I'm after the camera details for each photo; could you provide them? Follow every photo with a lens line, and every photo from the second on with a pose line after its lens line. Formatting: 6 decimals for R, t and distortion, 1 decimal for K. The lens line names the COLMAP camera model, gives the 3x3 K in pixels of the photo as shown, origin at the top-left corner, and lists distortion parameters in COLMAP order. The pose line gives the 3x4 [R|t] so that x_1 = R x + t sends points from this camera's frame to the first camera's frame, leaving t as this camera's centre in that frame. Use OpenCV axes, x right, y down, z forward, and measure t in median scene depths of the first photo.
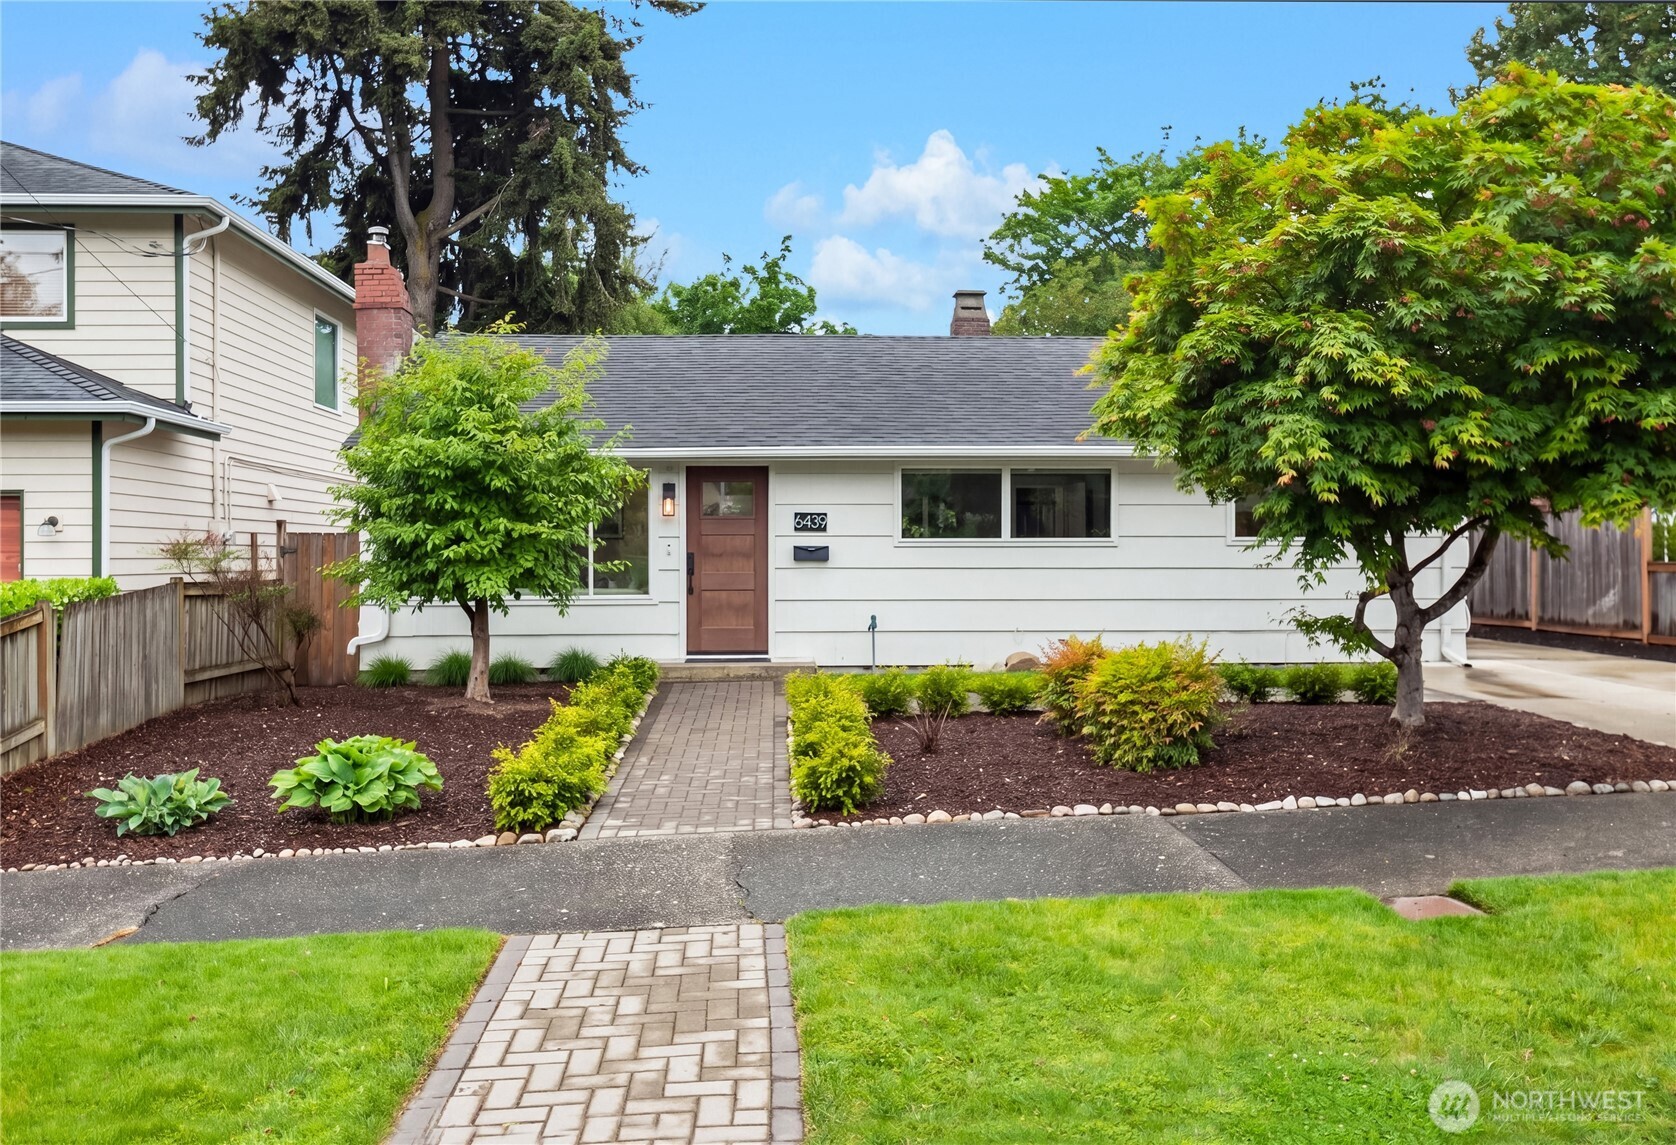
lens RADIAL K [[1439.7, 0, 836.9], [0, 1439.7, 572.6], [0, 0, 1]] dist [0.005021, -0.008831]
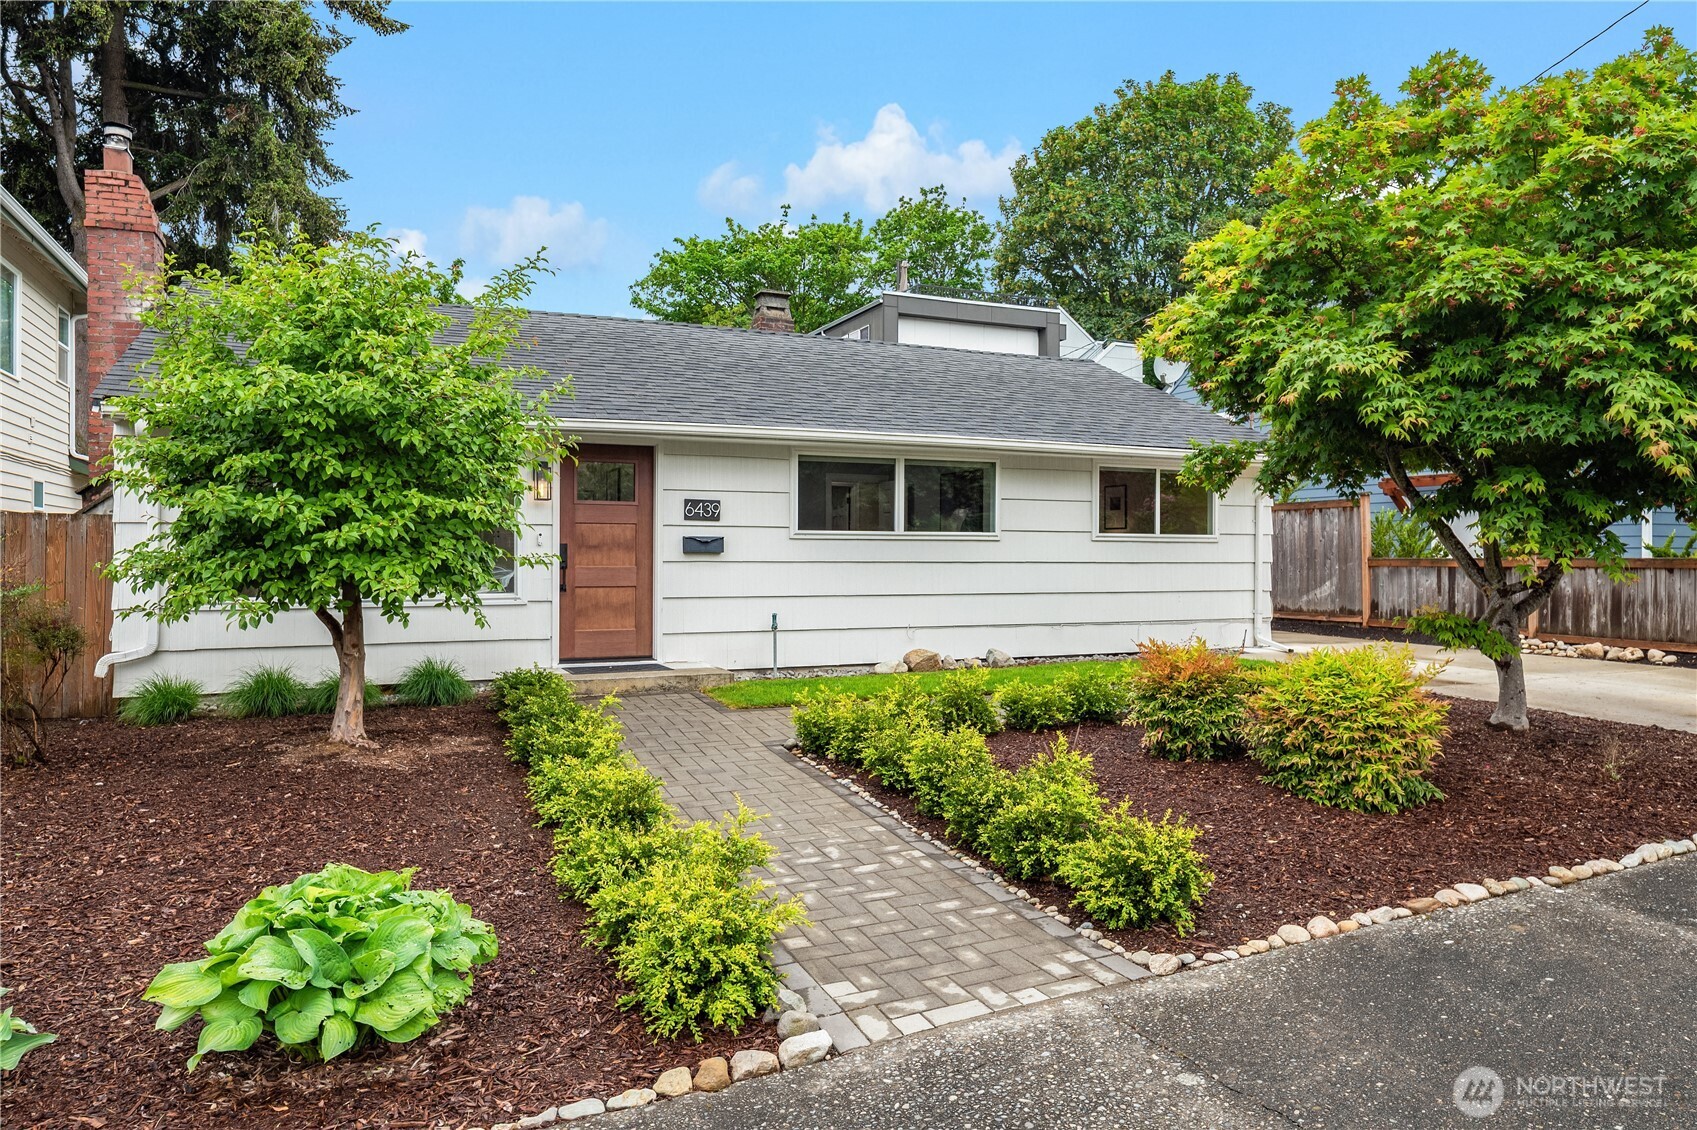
lens RADIAL K [[1106.2, 0, 853.4], [0, 1106.2, 556.1], [0, 0, 1]] dist [0.003309, 0.000879]
pose [[0.934588, 0.003755, 0.355711, -0.174974], [0.000192, 0.999939, -0.011060, 0.001014], [-0.355731, 0.010404, 0.934530, 0.324350]]
